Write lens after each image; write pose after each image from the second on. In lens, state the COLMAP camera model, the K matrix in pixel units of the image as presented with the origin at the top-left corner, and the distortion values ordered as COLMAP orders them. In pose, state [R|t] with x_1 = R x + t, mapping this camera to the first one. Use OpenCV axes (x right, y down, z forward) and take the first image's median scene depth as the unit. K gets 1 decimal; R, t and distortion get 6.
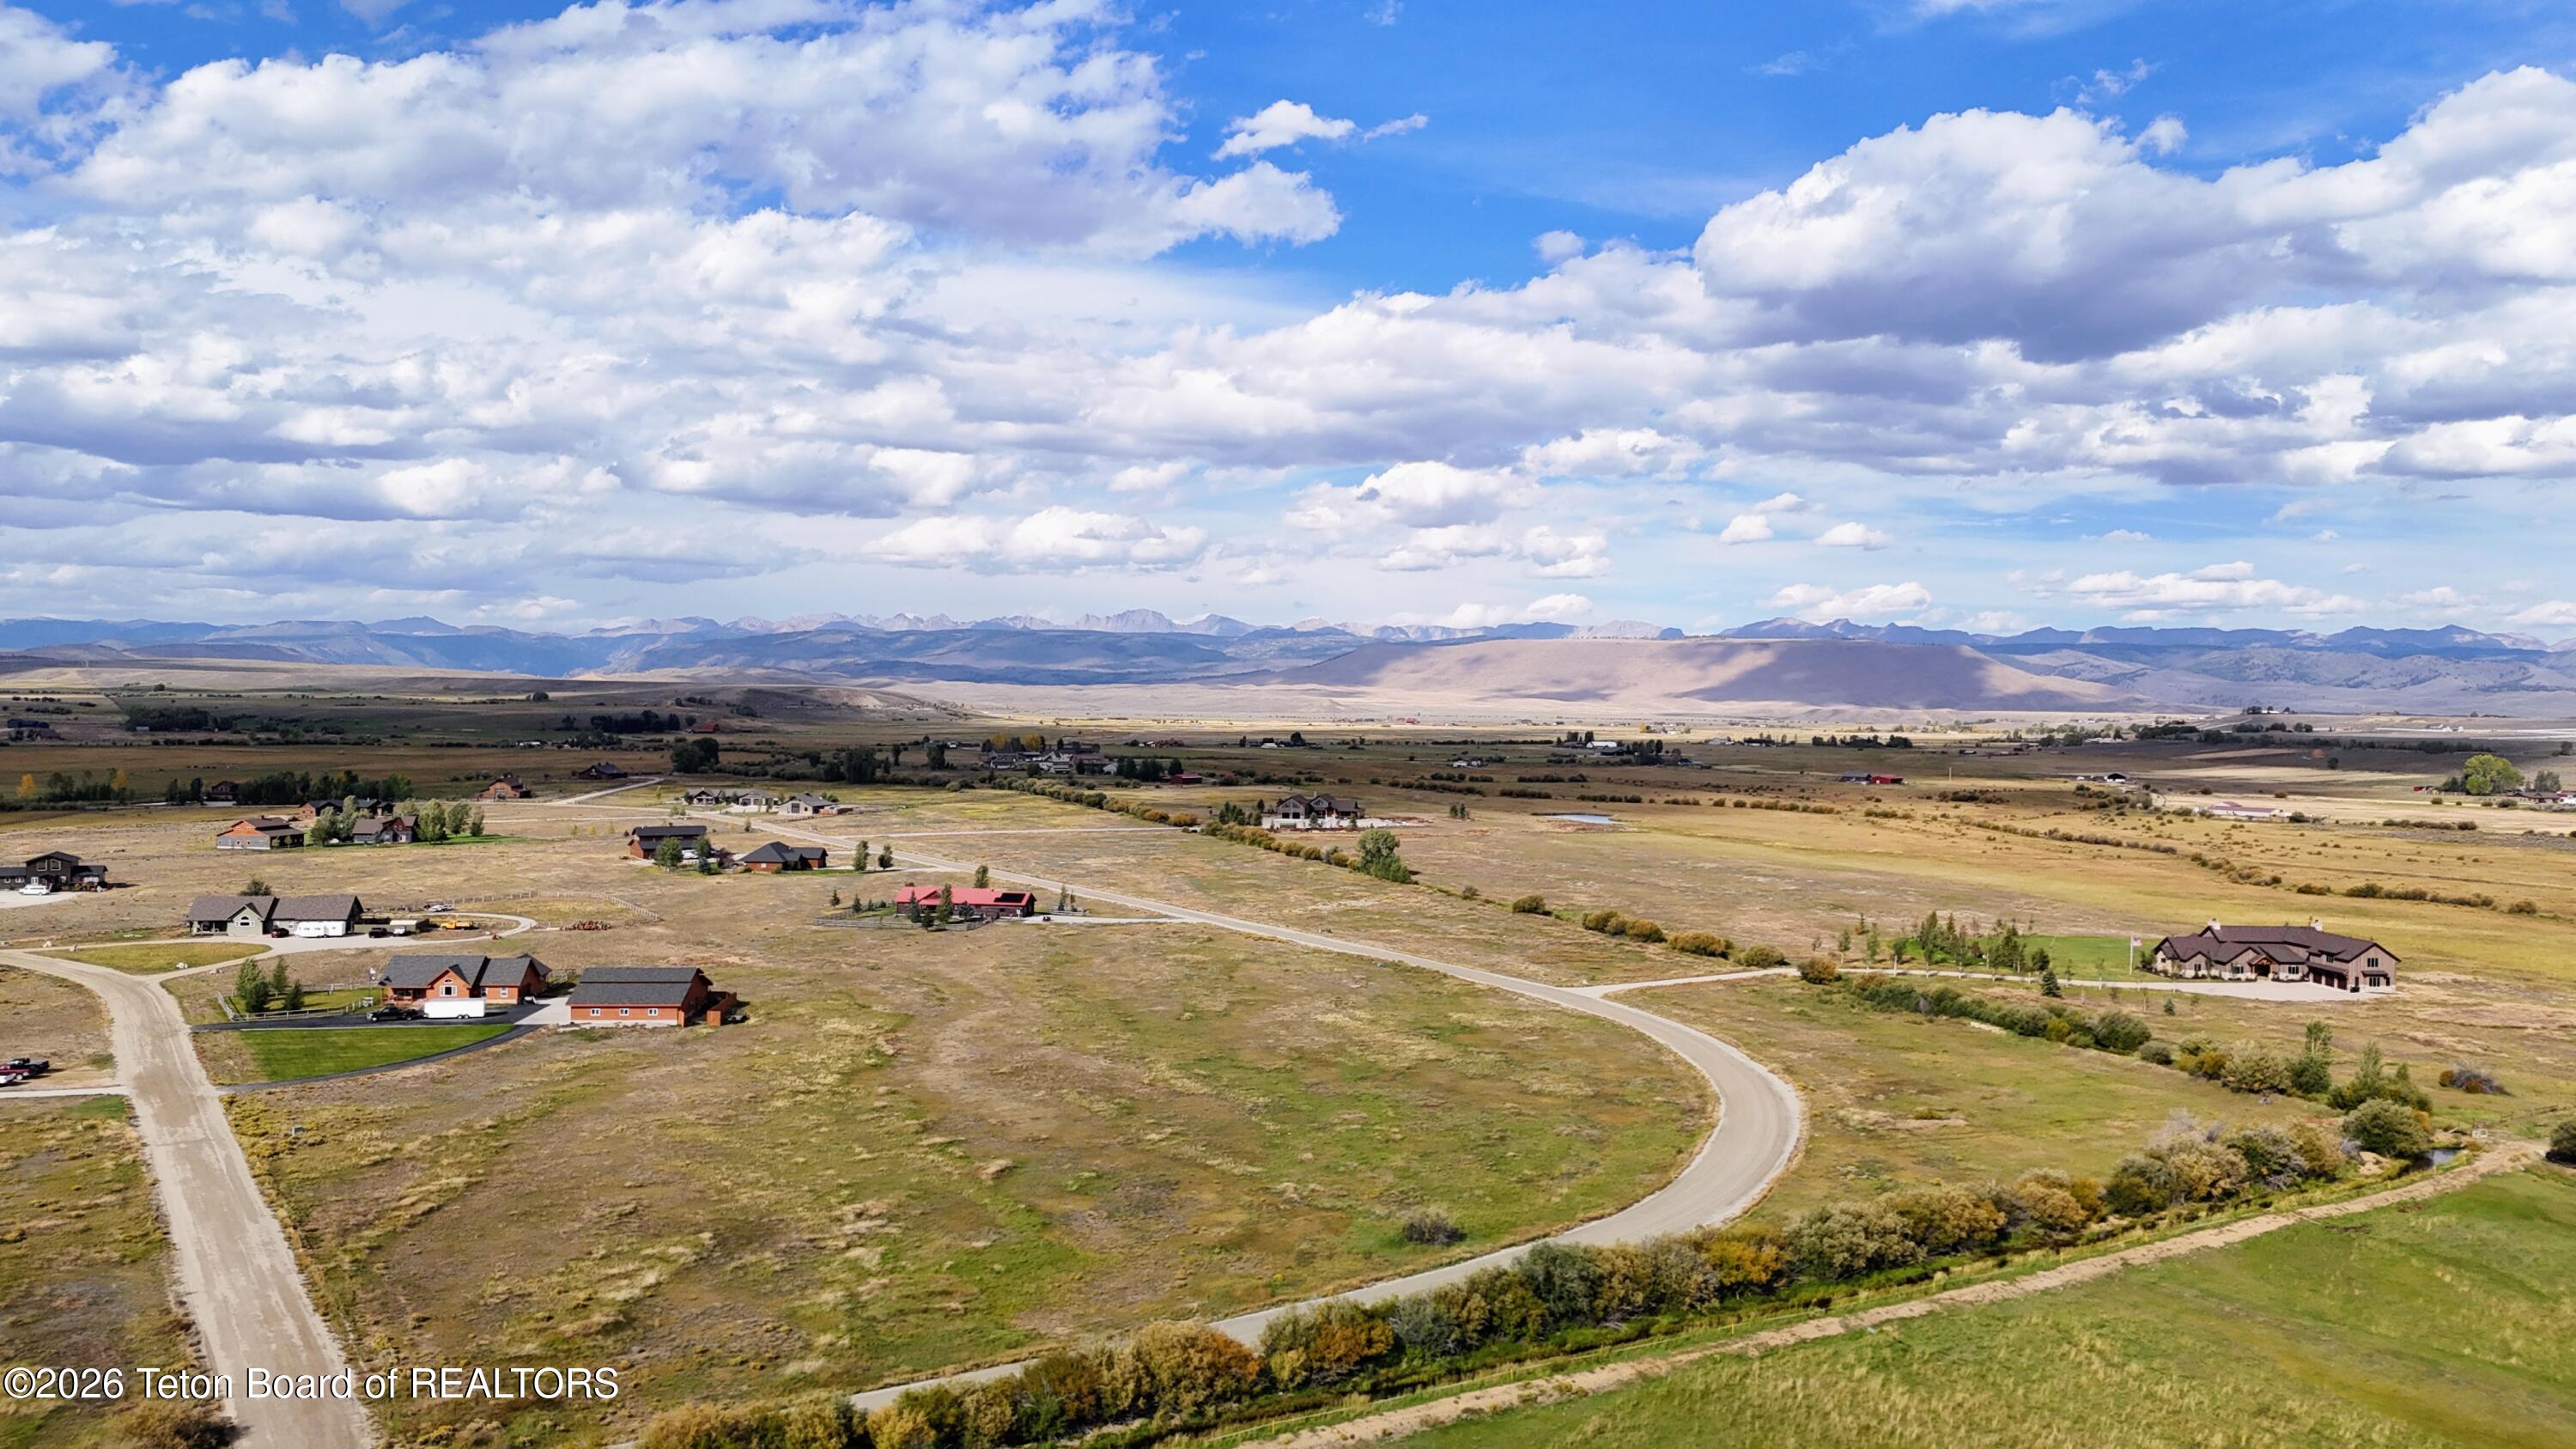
lens RADIAL K [[1885.7, 0, 1293.1], [0, 1885.7, 718.9], [0, 0, 1]] dist [0.080627, -0.090377]
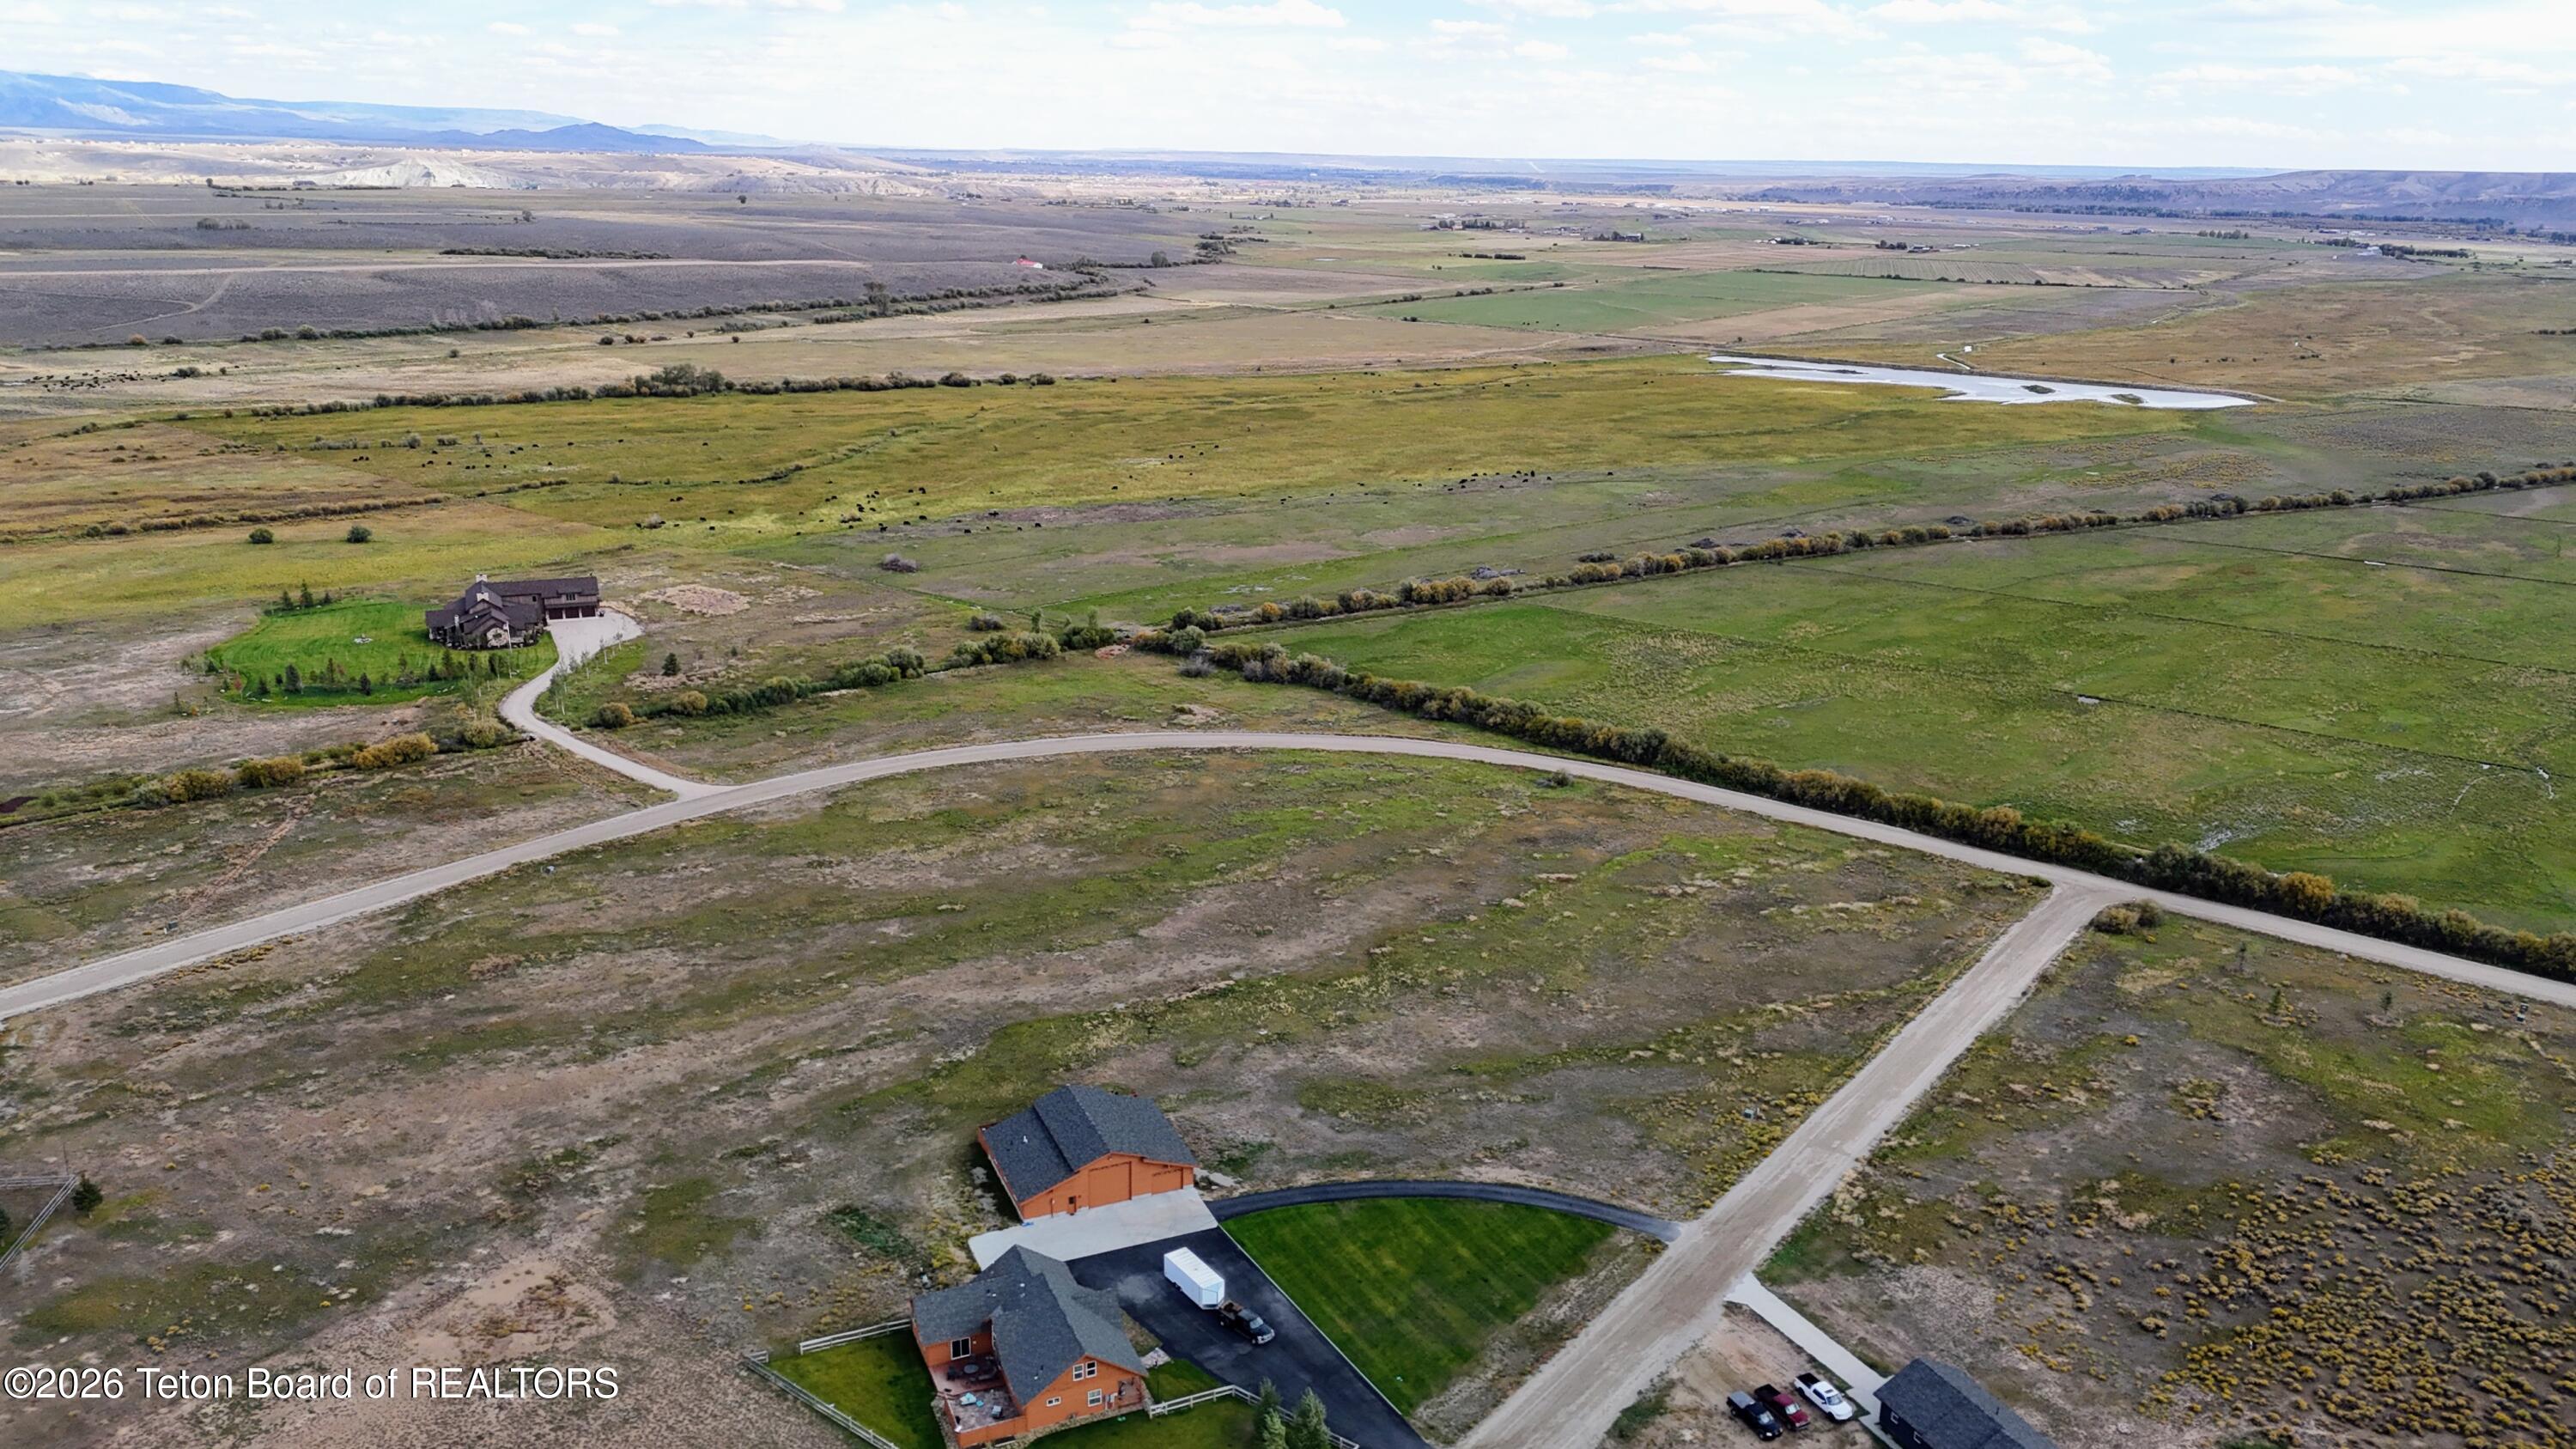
lens RADIAL K [[1885.7, 0, 1293.1], [0, 1885.7, 718.9], [0, 0, 1]] dist [0.080627, -0.090377]
pose [[-0.324377, -0.292186, 0.899671, -0.800782], [-0.017192, 0.952762, 0.303230, -0.196144], [-0.945772, 0.082893, -0.314077, 0.930372]]
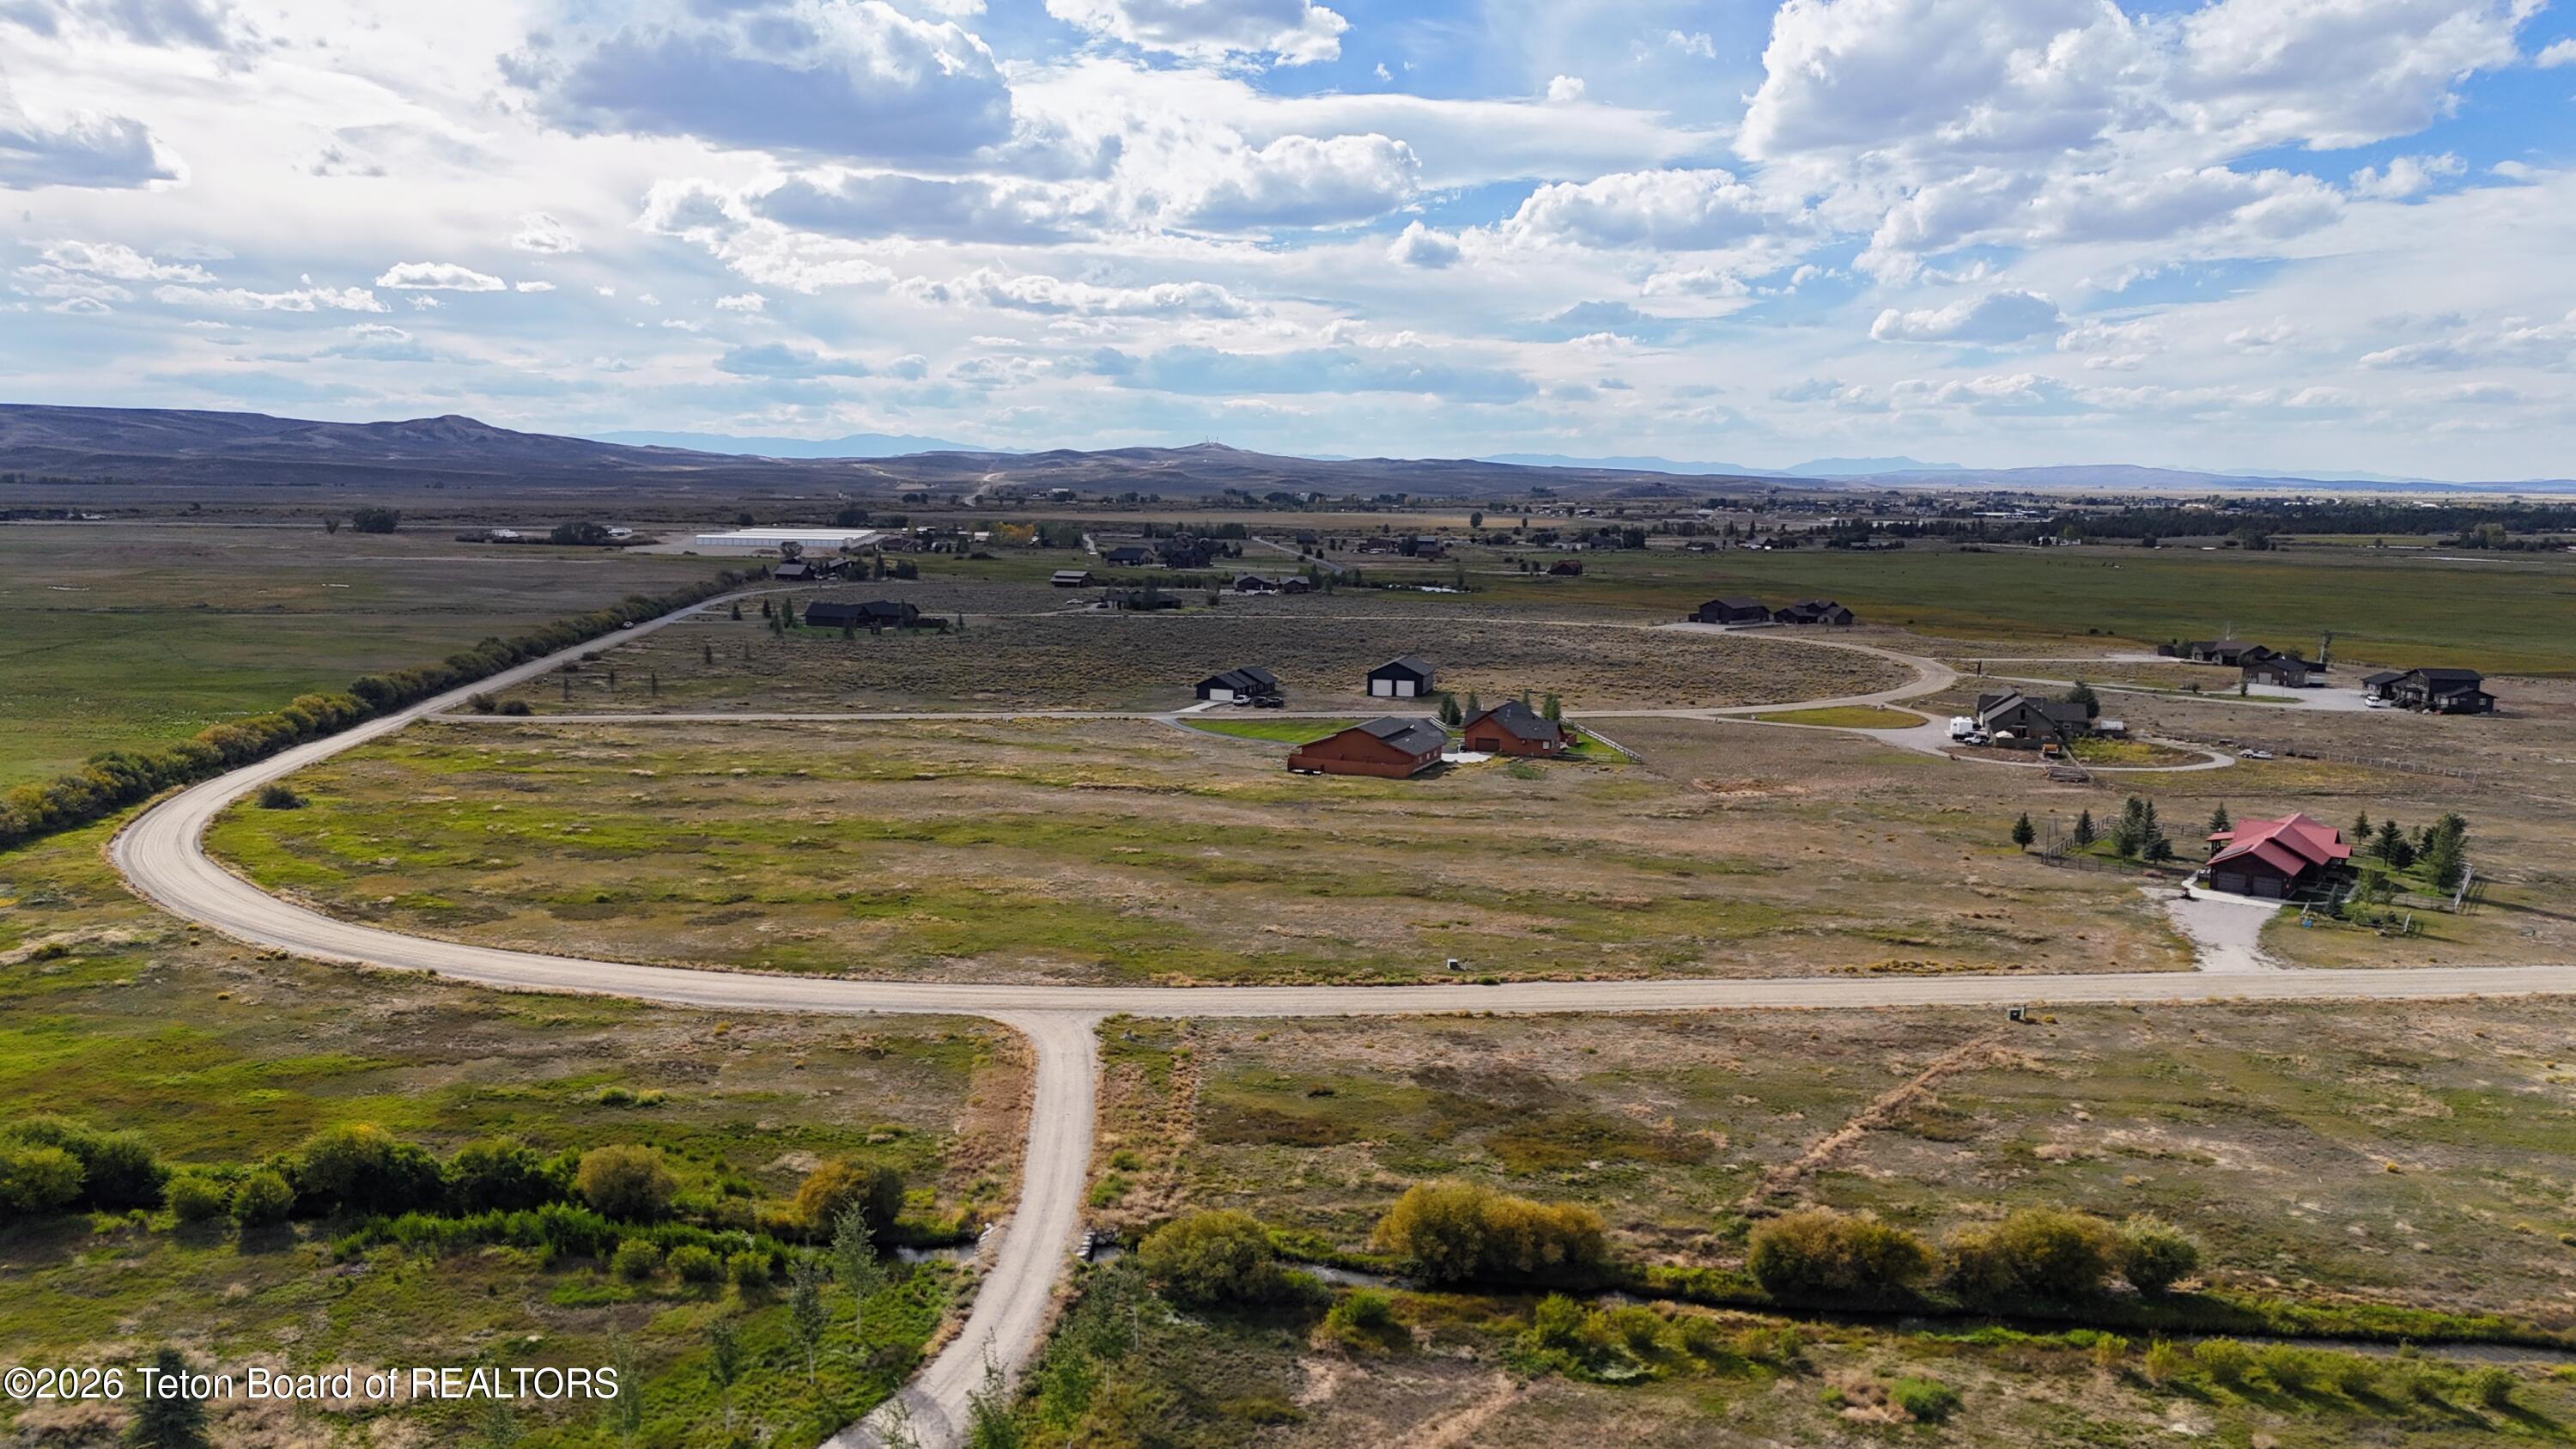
lens RADIAL K [[1885.7, 0, 1293.1], [0, 1885.7, 718.9], [0, 0, 1]] dist [0.080627, -0.090377]
pose [[-0.443476, 0.094193, -0.891323, 0.520723], [-0.030947, 0.992260, 0.120258, 0.000765], [0.895752, 0.080916, -0.437128, 1.163519]]
